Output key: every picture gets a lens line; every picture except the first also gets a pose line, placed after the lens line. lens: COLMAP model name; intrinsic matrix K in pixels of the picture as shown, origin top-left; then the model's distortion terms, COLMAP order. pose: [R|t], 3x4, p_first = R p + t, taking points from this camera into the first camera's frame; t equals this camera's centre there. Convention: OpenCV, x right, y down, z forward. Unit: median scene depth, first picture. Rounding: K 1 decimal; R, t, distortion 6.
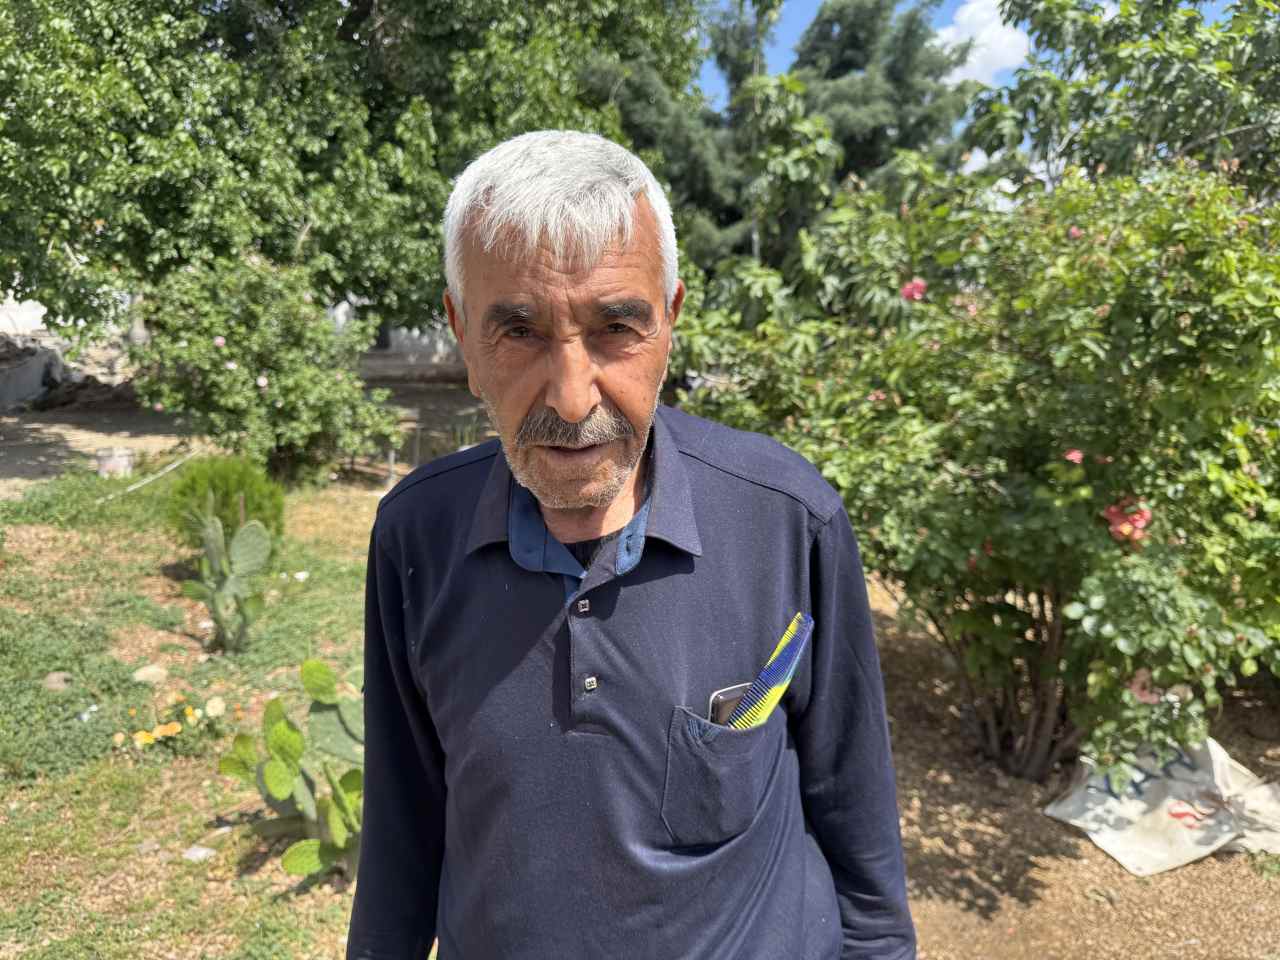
lens RADIAL K [[898.3, 0, 636.0], [0, 898.3, 474.1], [0, 0, 1]] dist [-0.000282, -0.006164]
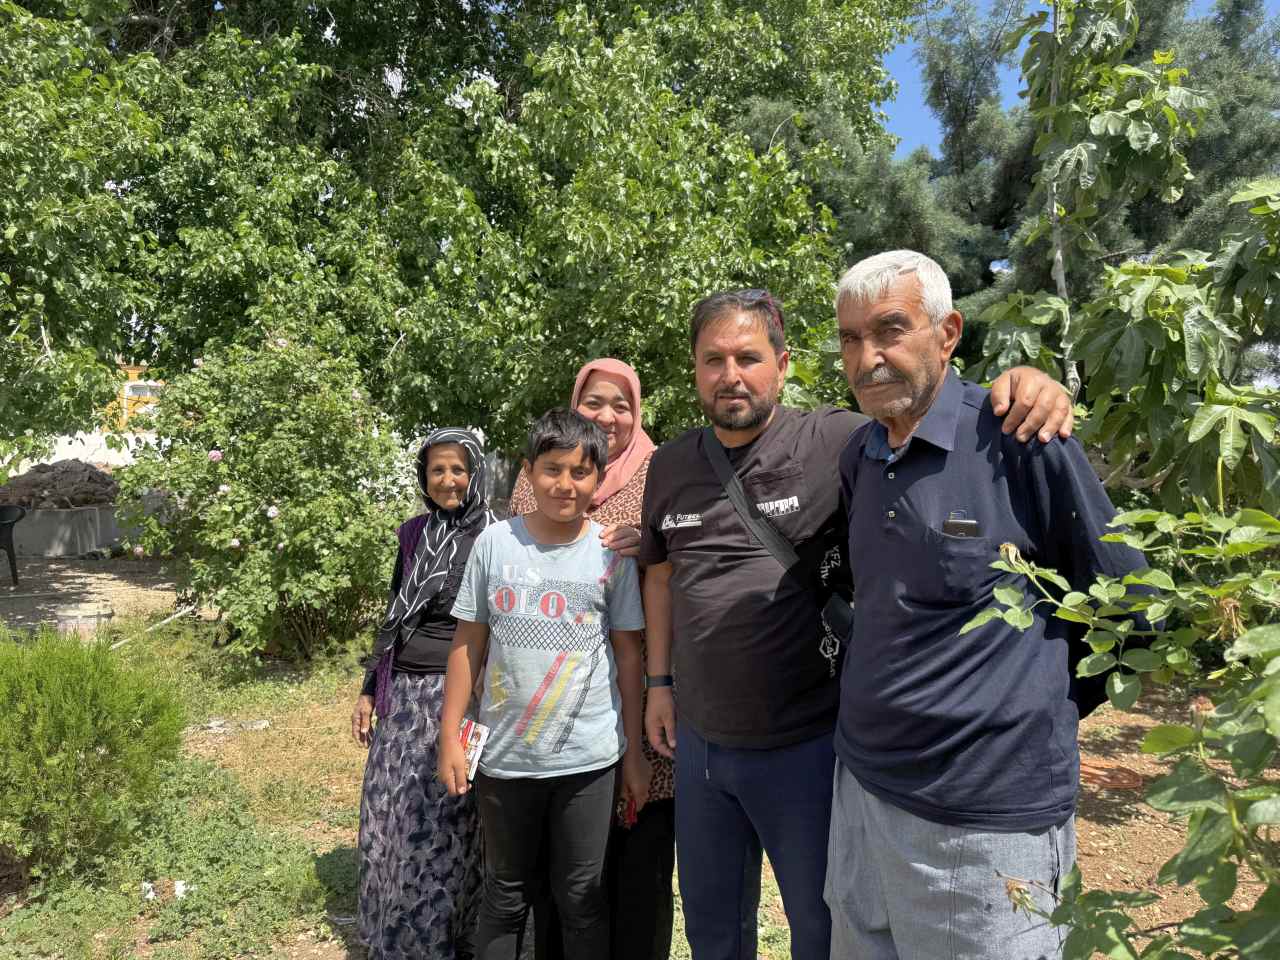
lens RADIAL K [[898.3, 0, 636.0], [0, 898.3, 474.1], [0, 0, 1]] dist [-0.000282, -0.006164]
pose [[0.986510, -0.012346, -0.163237, -0.039648], [-0.017674, 0.983291, -0.181179, -0.014309], [0.162747, 0.181620, 0.969808, 0.390044]]
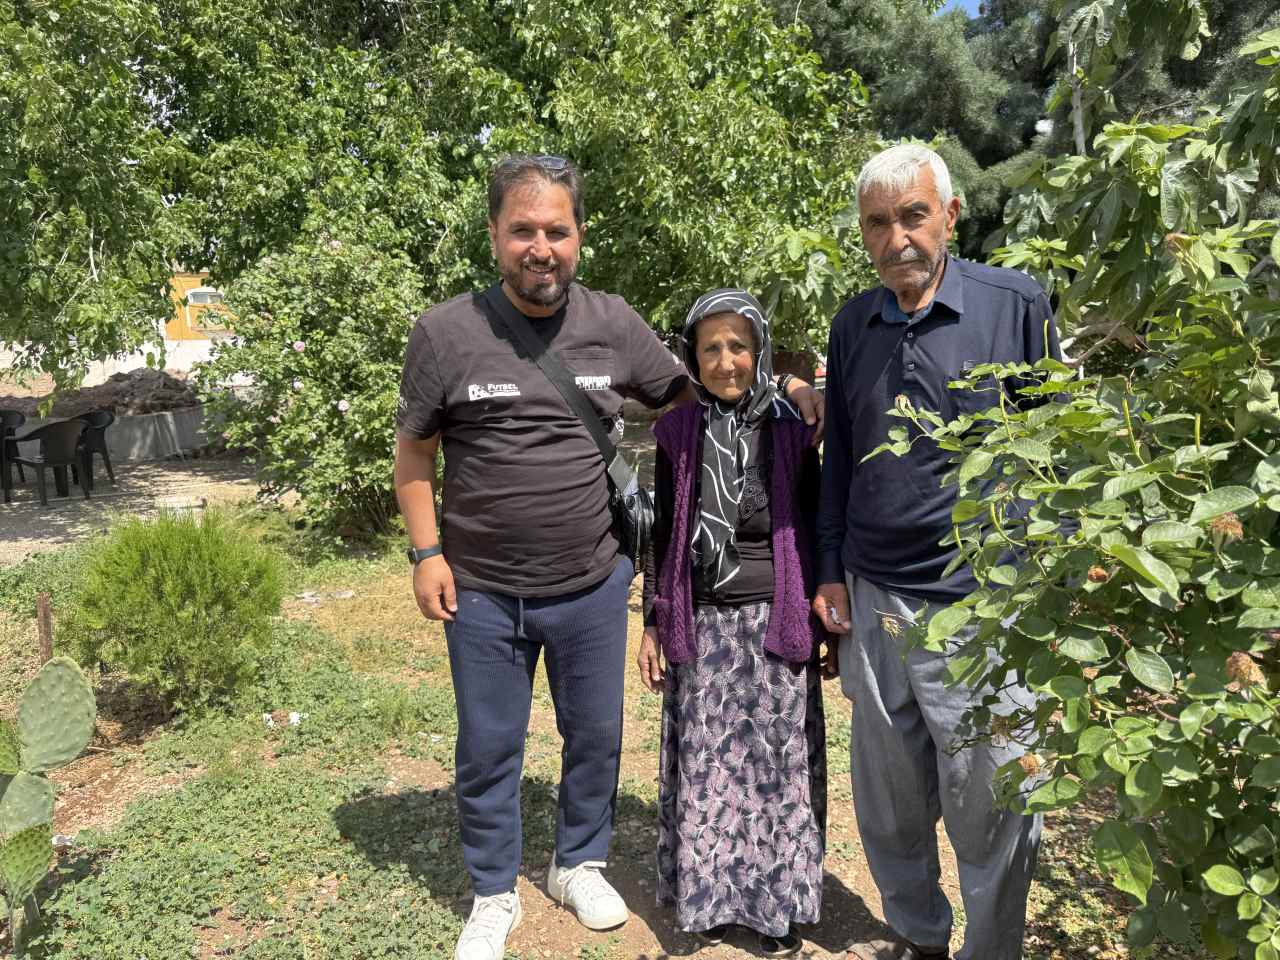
lens RADIAL K [[898.3, 0, 636.0], [0, 898.3, 474.1], [0, 0, 1]] dist [-0.000282, -0.006164]
pose [[0.972375, -0.024075, -0.232178, -0.021031], [0.013061, 0.998720, -0.048859, -0.007636], [0.233057, 0.044477, 0.971445, 0.358176]]
